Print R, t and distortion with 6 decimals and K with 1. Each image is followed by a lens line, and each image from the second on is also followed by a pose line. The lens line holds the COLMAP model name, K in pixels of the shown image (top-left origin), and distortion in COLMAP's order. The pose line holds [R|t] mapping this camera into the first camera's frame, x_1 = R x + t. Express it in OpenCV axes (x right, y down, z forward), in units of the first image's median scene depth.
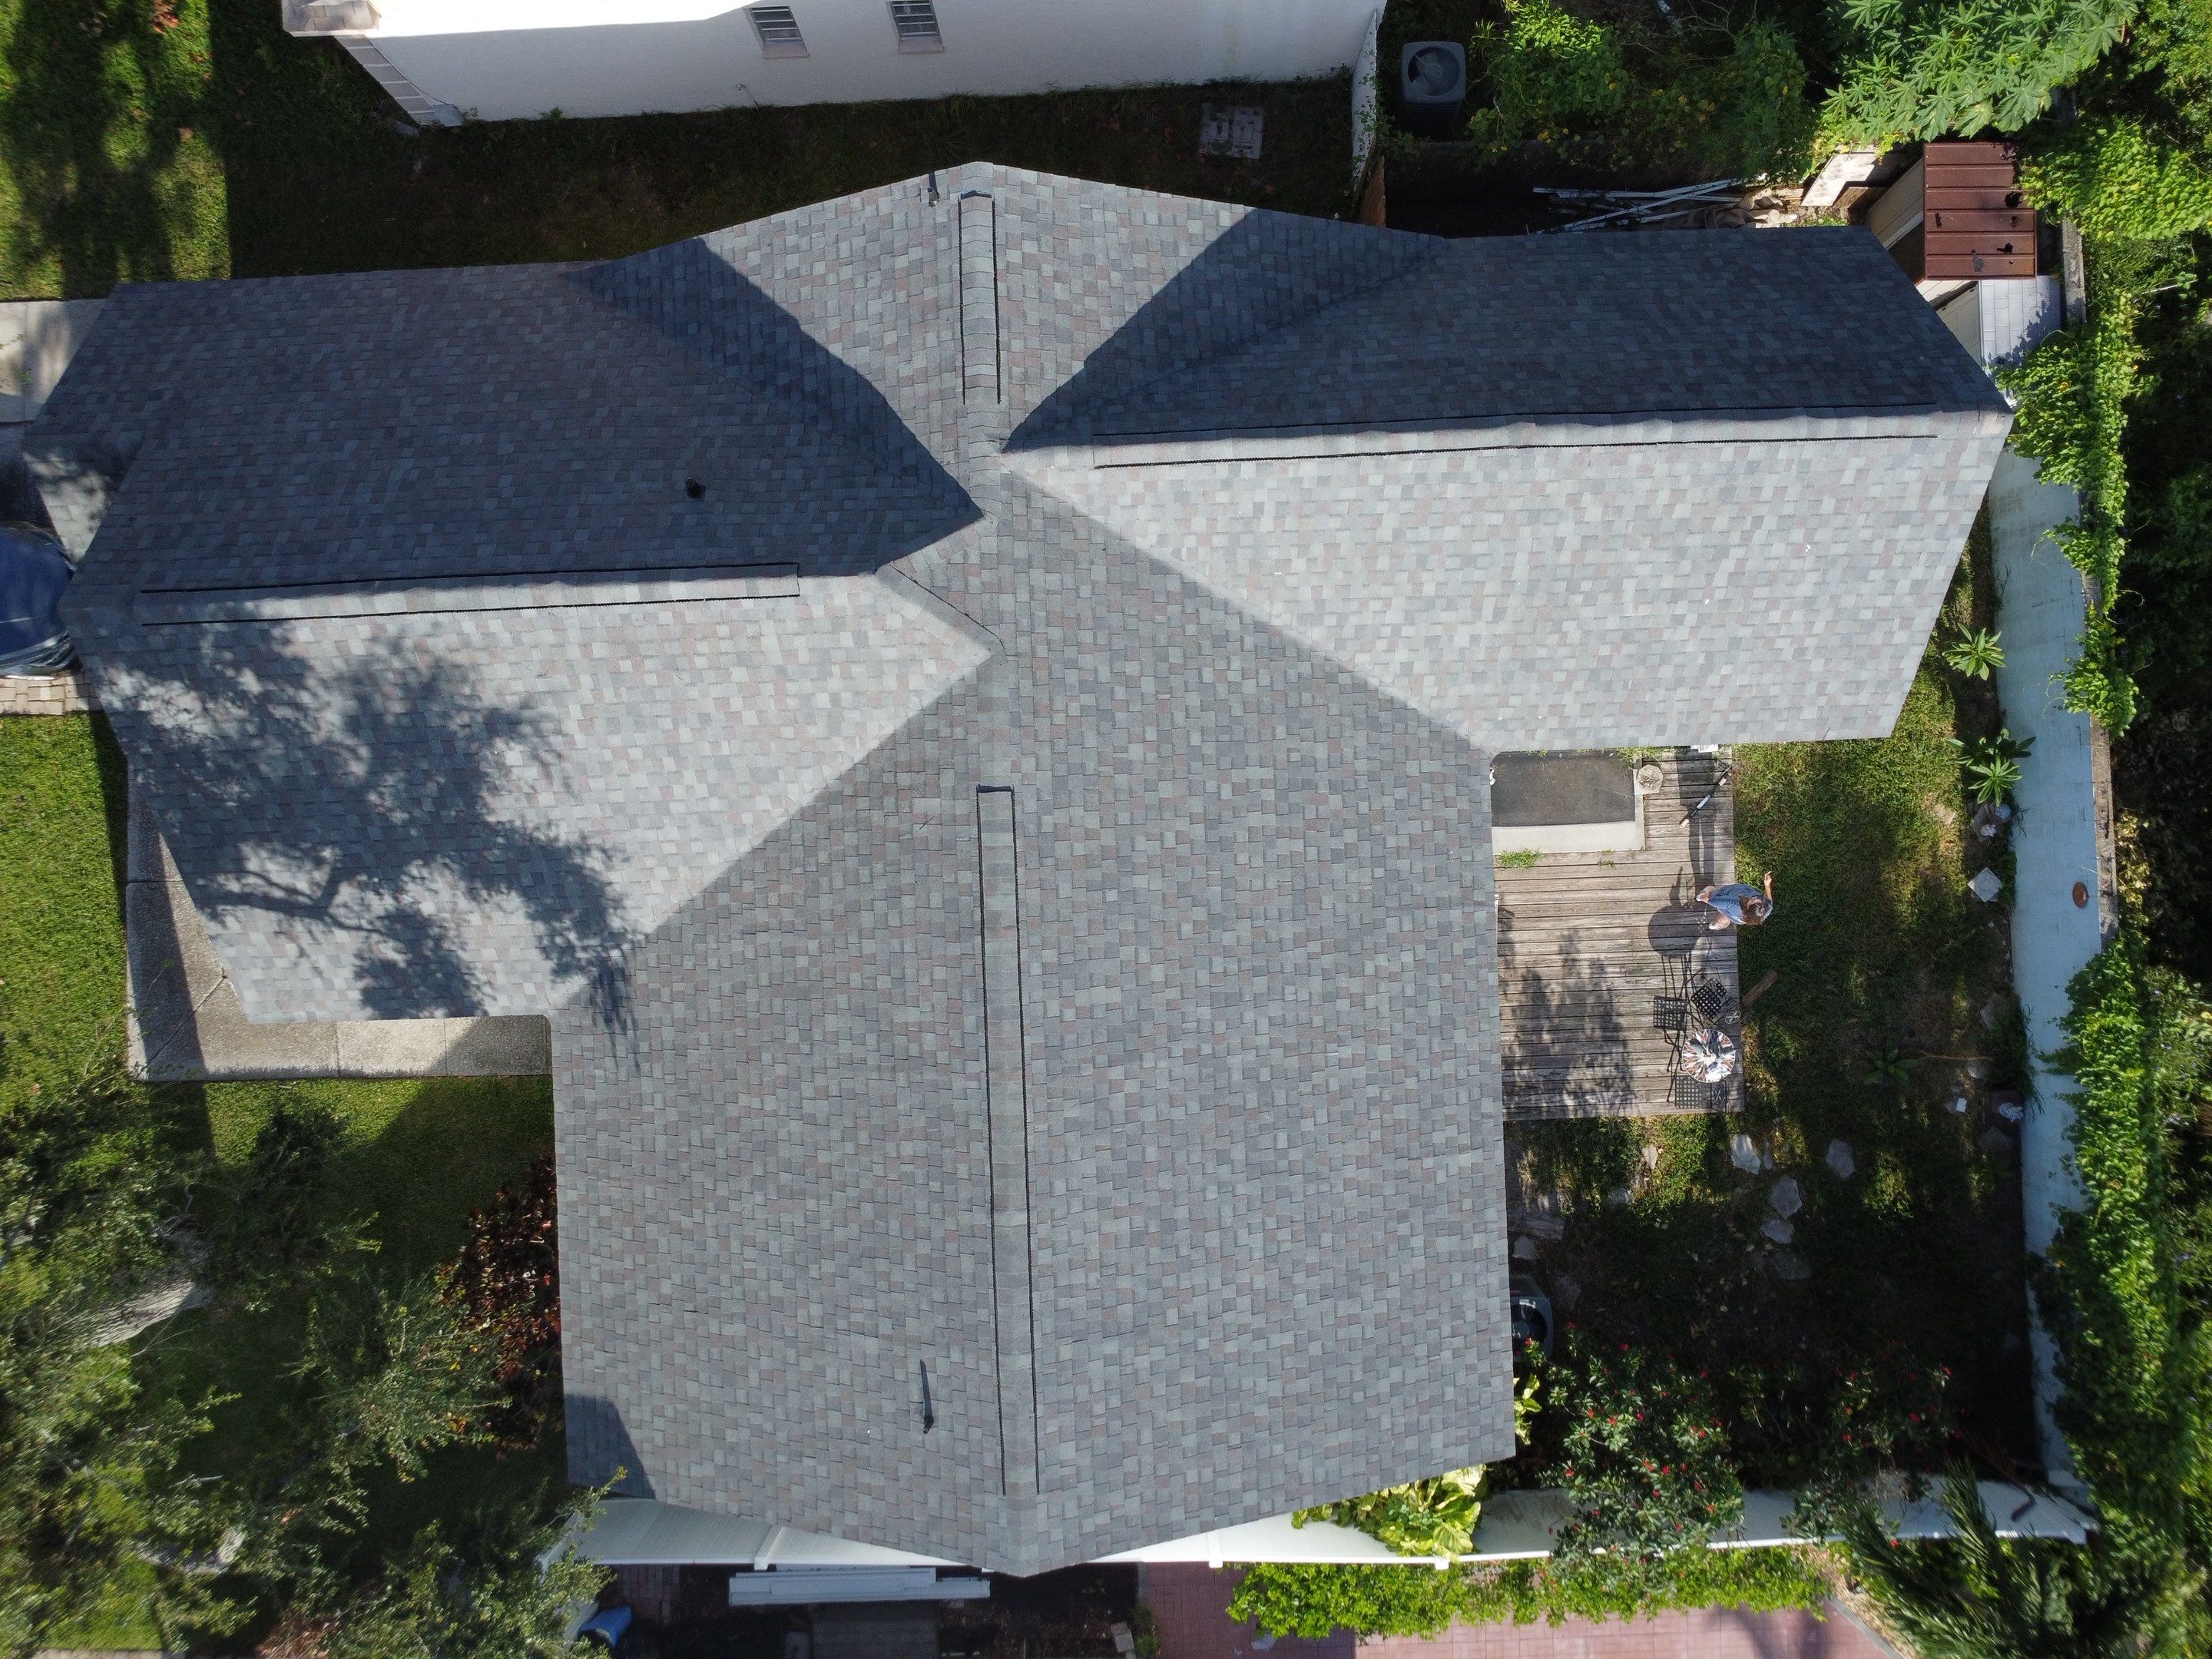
lens RADIAL K [[1604.1, 0, 1112.1], [0, 1604.1, 818.5], [0, 0, 1]] dist [-0.018314, -0.010634]
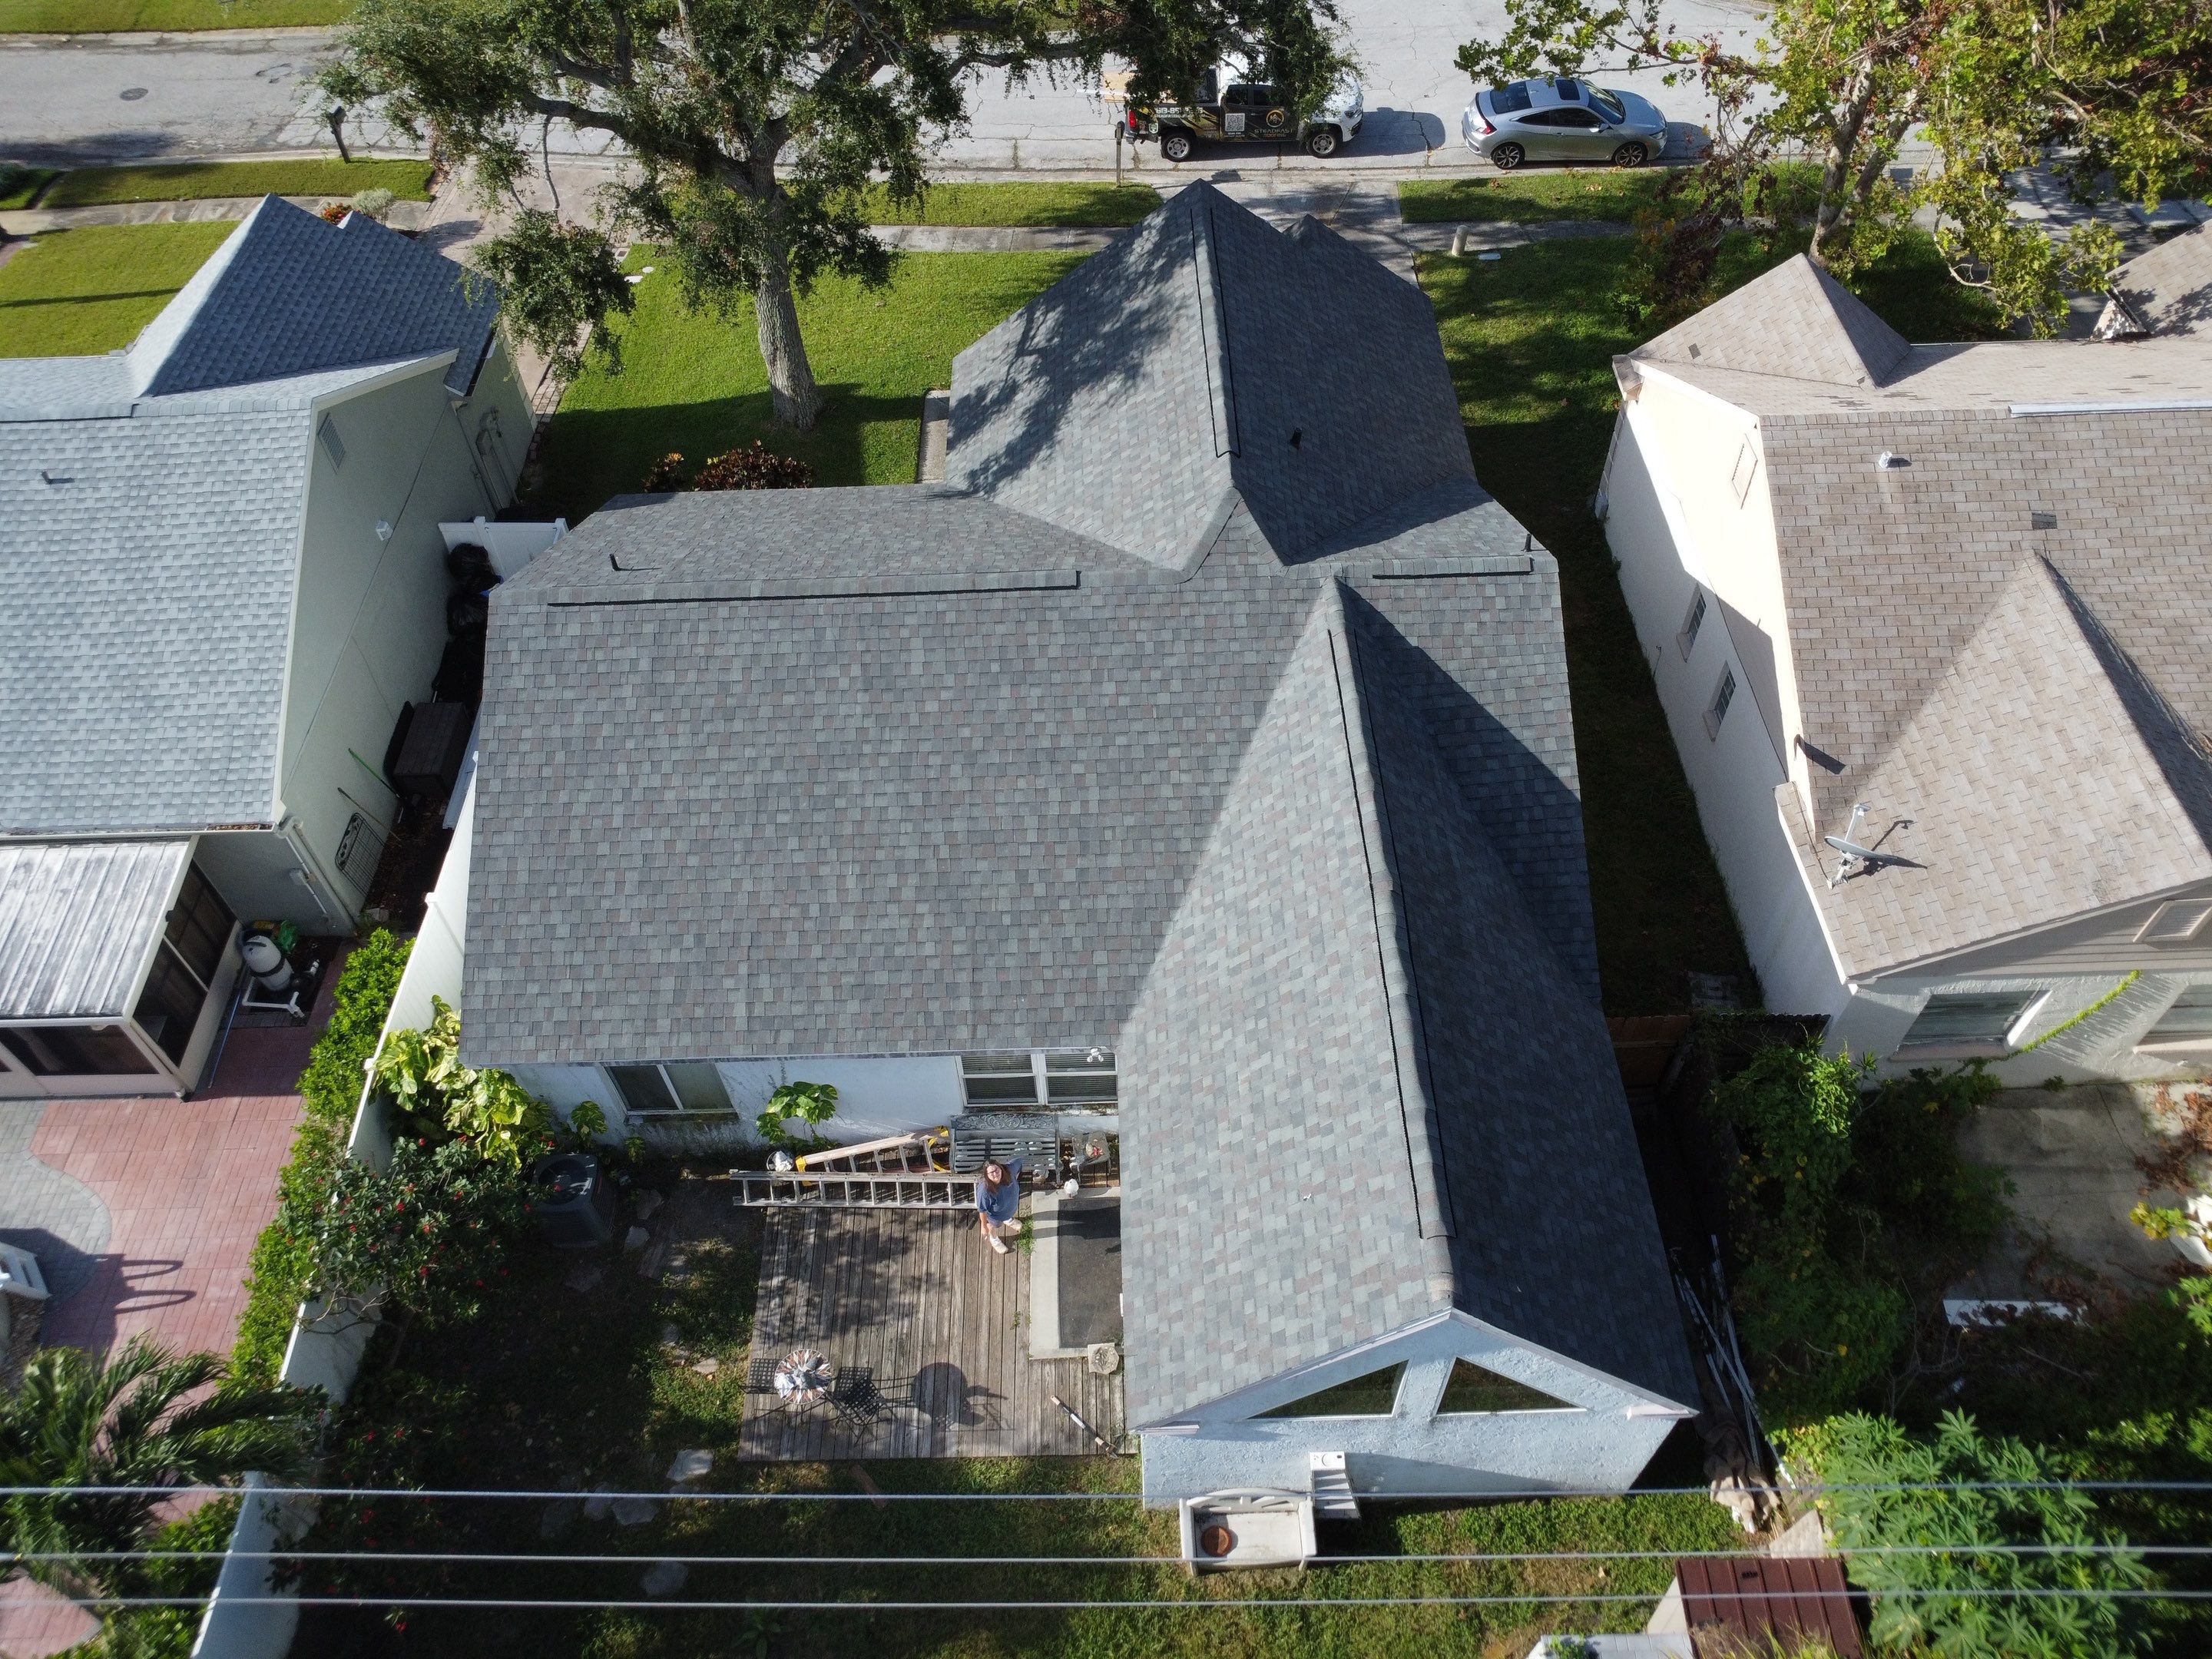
lens RADIAL K [[1604.1, 0, 1106.4], [0, 1604.1, 824.4], [0, 0, 1]] dist [-0.018314, -0.010634]
pose [[-0.017895, 0.777397, -0.628755, 0.847432], [-0.998890, 0.013505, 0.045126, -0.090695], [0.043572, 0.628865, 0.776293, 0.093435]]
